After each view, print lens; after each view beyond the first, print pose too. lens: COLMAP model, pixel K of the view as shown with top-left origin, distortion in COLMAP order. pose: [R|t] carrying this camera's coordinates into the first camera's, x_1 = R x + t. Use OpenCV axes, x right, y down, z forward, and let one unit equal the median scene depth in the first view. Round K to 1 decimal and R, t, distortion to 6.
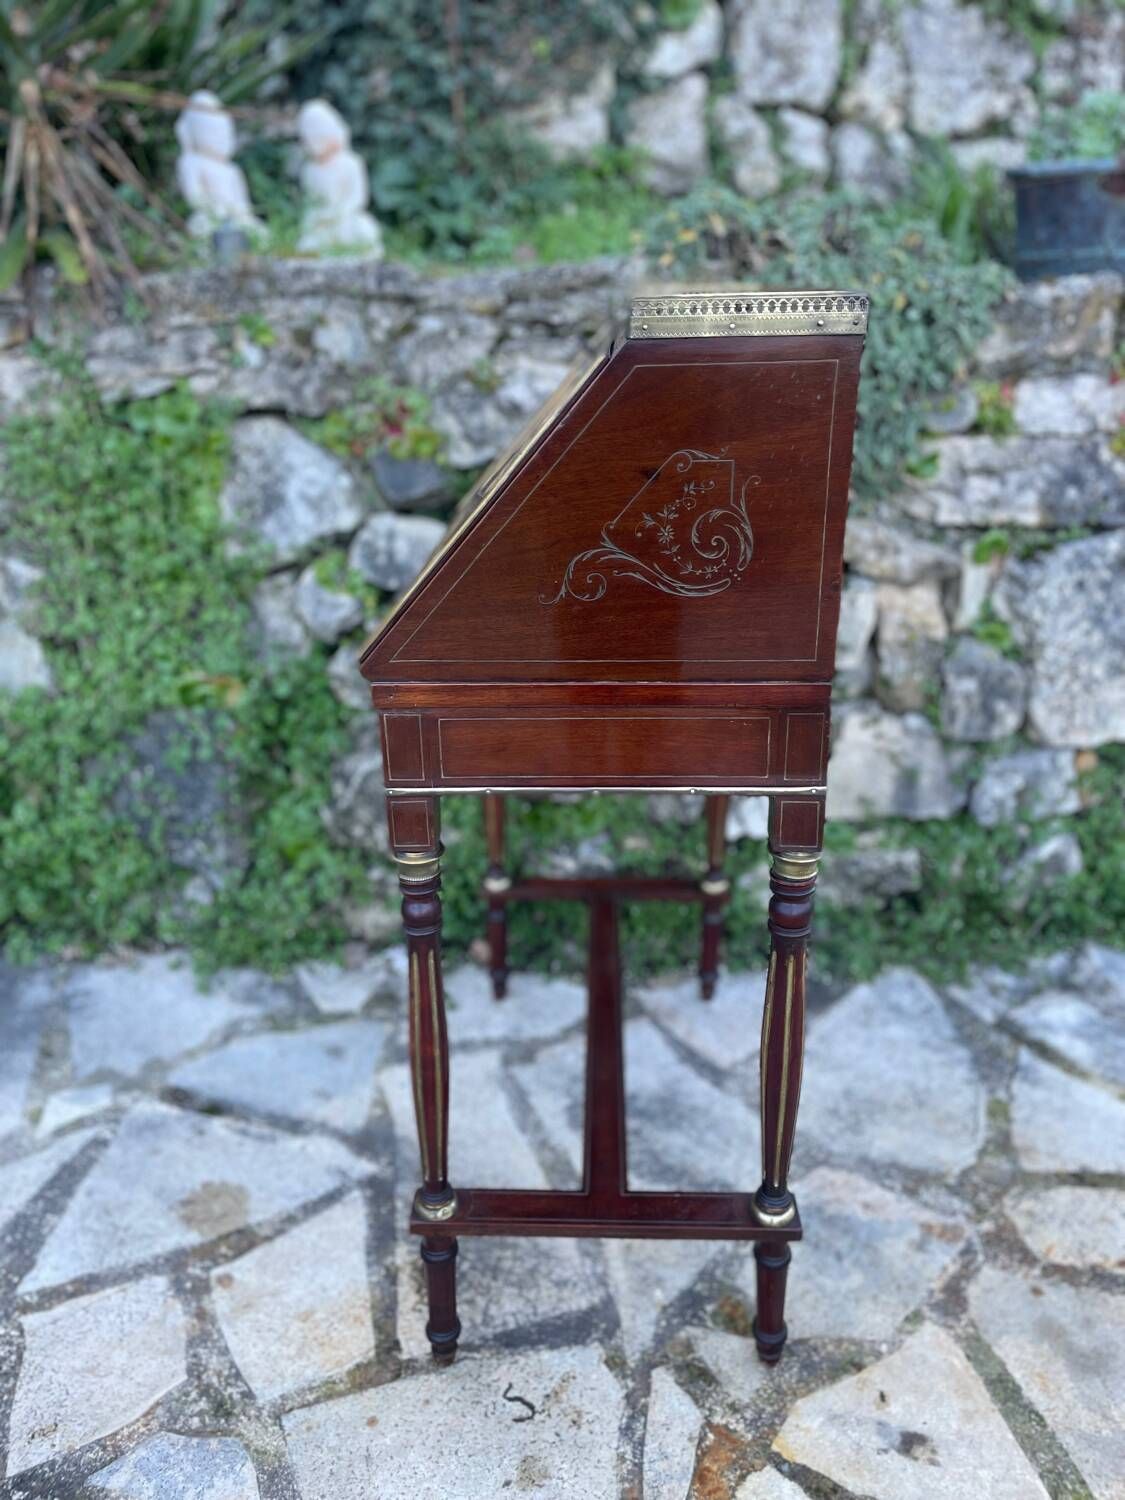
lens RADIAL K [[1126.0, 0, 565.1], [0, 1126.0, 743.8], [0, 0, 1]] dist [0.087038, -0.124084]
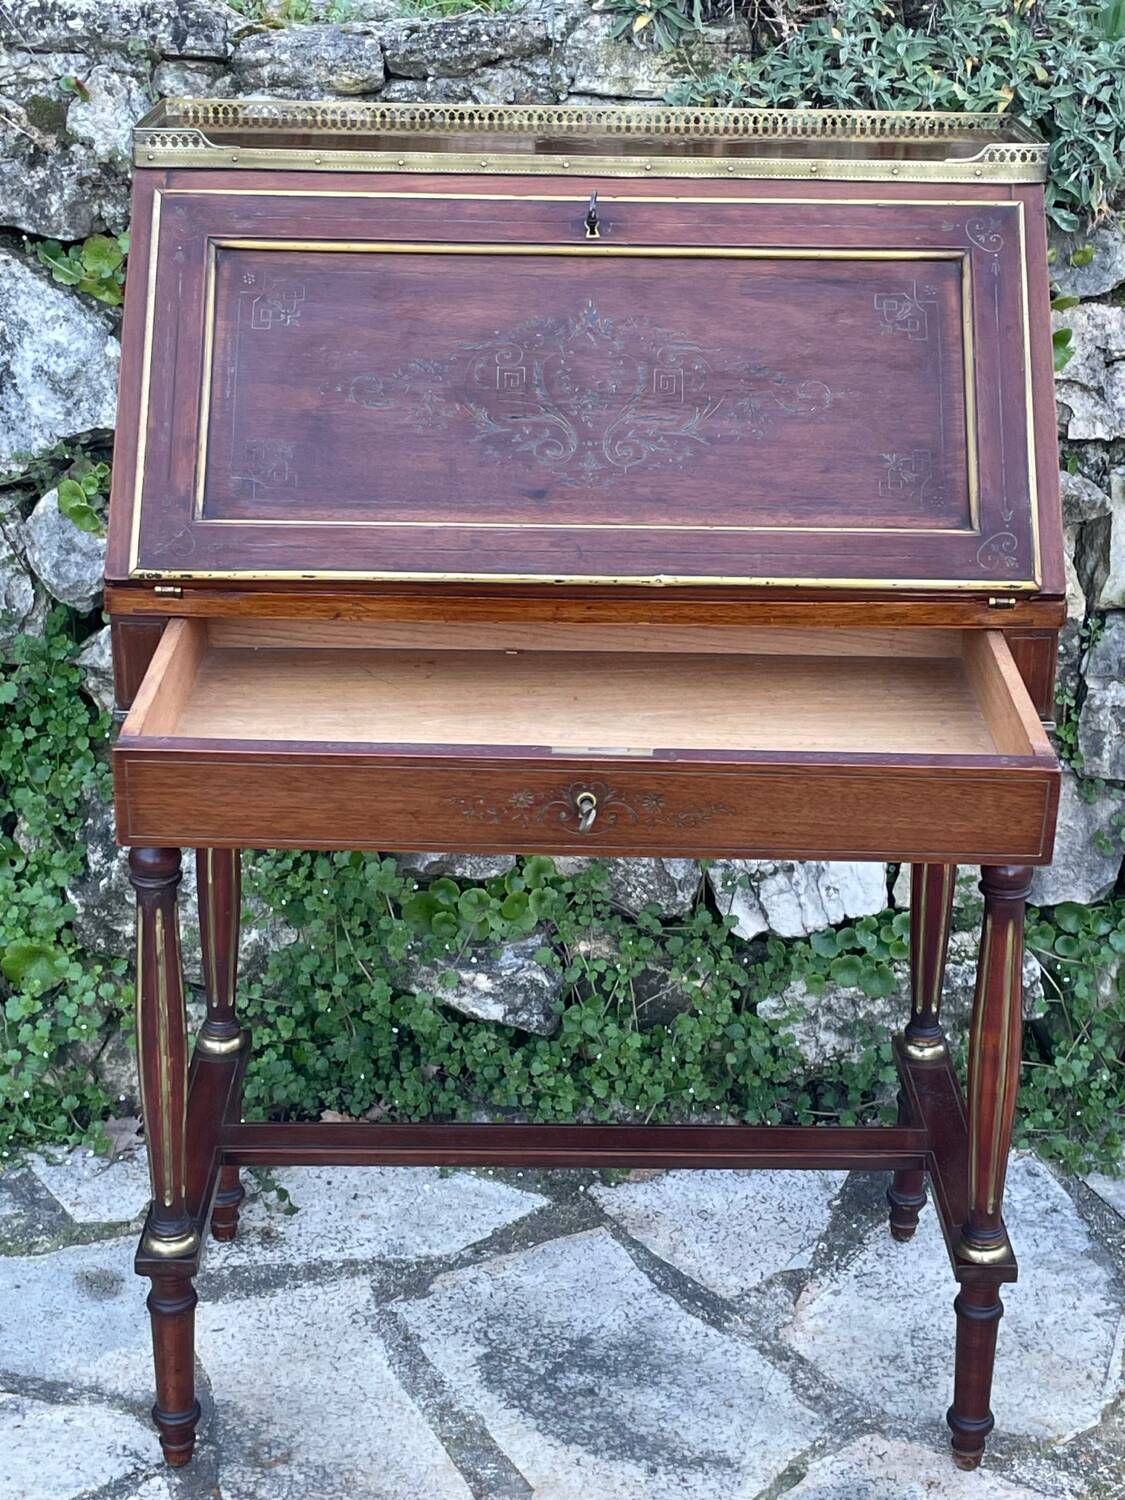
lens RADIAL K [[2422.8, 0, 593.5], [0, 2422.8, 751.3], [0, 0, 1]] dist [0.153435, -0.396385]
pose [[0.997996, 0.004490, 0.063118, -0.020731], [-0.004412, 0.999989, -0.001378, -0.017404], [-0.063123, 0.001097, 0.998005, -0.334759]]
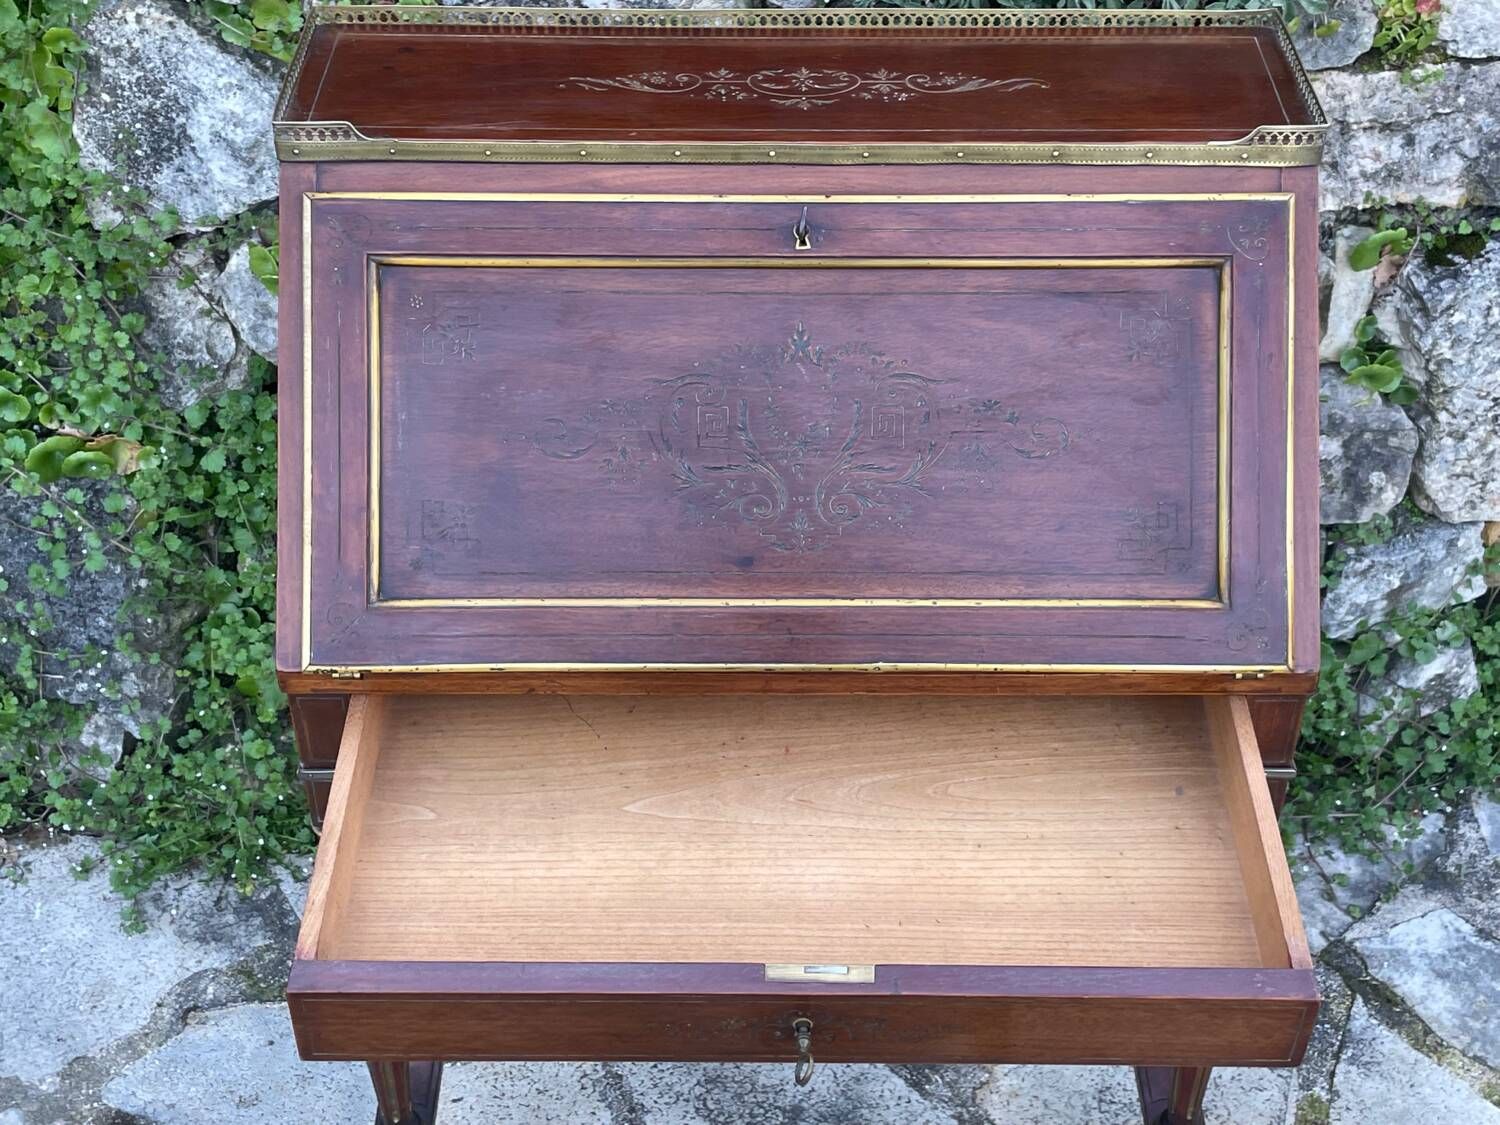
lens RADIAL K [[1992.4, 0, 773.0], [0, 1992.4, 521.9], [0, 0, 1]] dist [0.113902, -0.221504]
pose [[0.998391, -0.021254, 0.052576, -0.009562], [0.004360, 0.953132, 0.302522, -0.360455], [-0.056542, -0.301806, 0.951691, -0.048601]]
